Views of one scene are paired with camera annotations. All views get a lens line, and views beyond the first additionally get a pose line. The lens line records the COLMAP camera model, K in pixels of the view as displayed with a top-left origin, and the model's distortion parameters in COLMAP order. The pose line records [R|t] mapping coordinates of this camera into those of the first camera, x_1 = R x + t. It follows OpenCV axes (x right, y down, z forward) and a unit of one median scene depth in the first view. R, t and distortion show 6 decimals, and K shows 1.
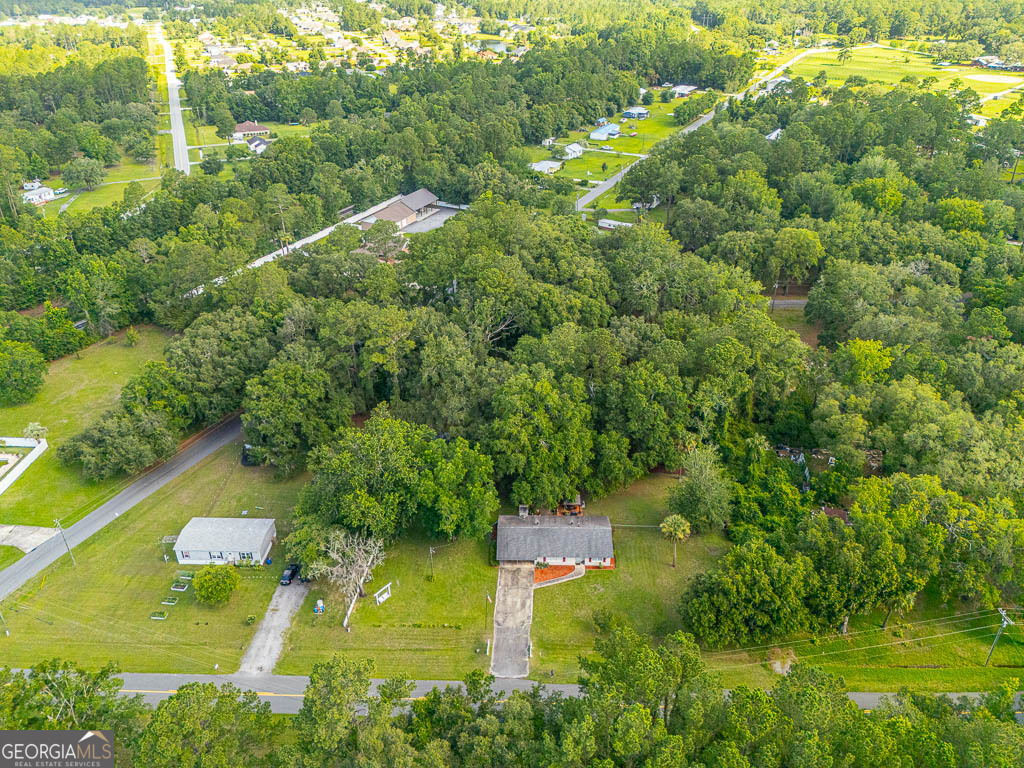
lens RADIAL K [[775.1, 0, 514.3], [0, 775.1, 365.6], [0, 0, 1]] dist [0.052939, -0.078038]
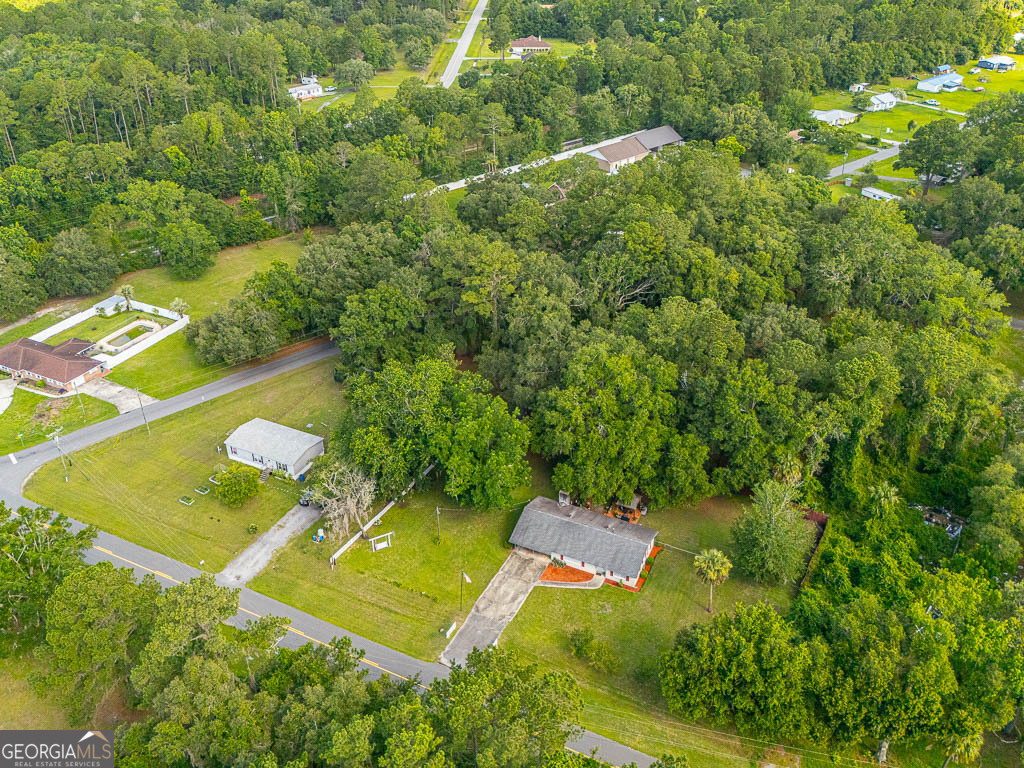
lens RADIAL K [[877.3, 0, 523.5], [0, 877.3, 310.8], [0, 0, 1]] dist [0.050504, -0.080631]
pose [[0.916030, 0.188154, -0.354243, 0.224168], [-0.192290, 0.981048, 0.023838, -0.026920], [0.352014, 0.046281, 0.934850, 0.041368]]
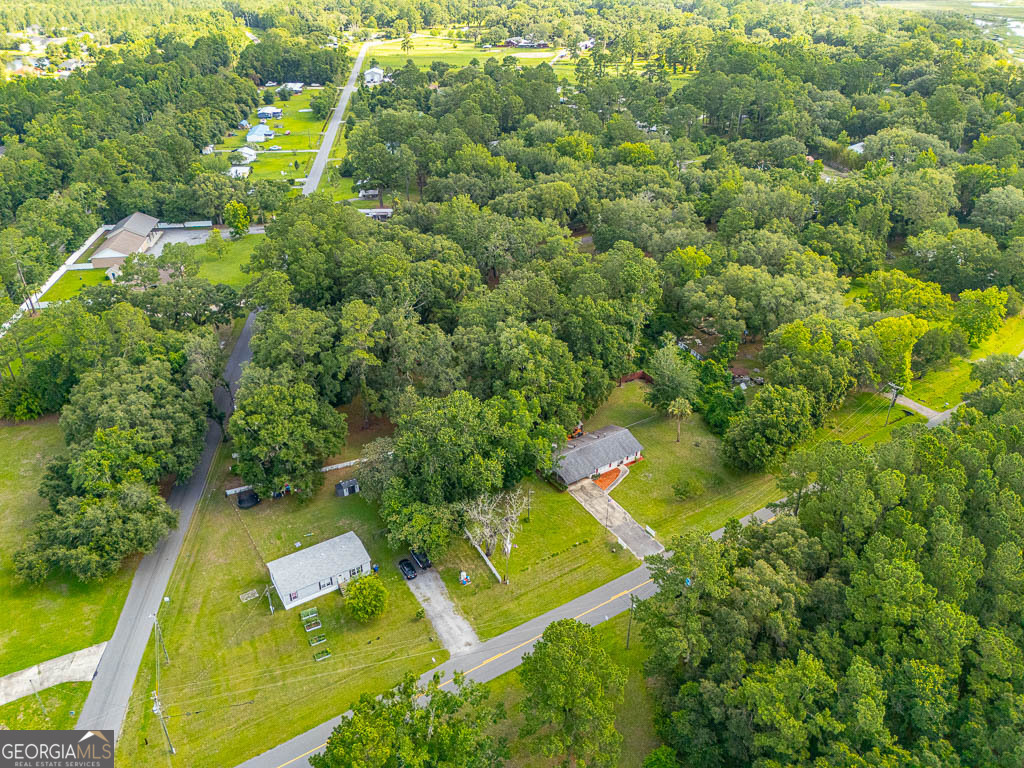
lens RADIAL K [[775.1, 0, 514.3], [0, 775.1, 365.6], [0, 0, 1]] dist [0.052939, -0.078038]
pose [[0.826175, -0.268360, 0.495397, -0.449285], [0.268595, 0.960529, 0.072389, -0.013271], [-0.495269, 0.073255, 0.865645, 0.038258]]
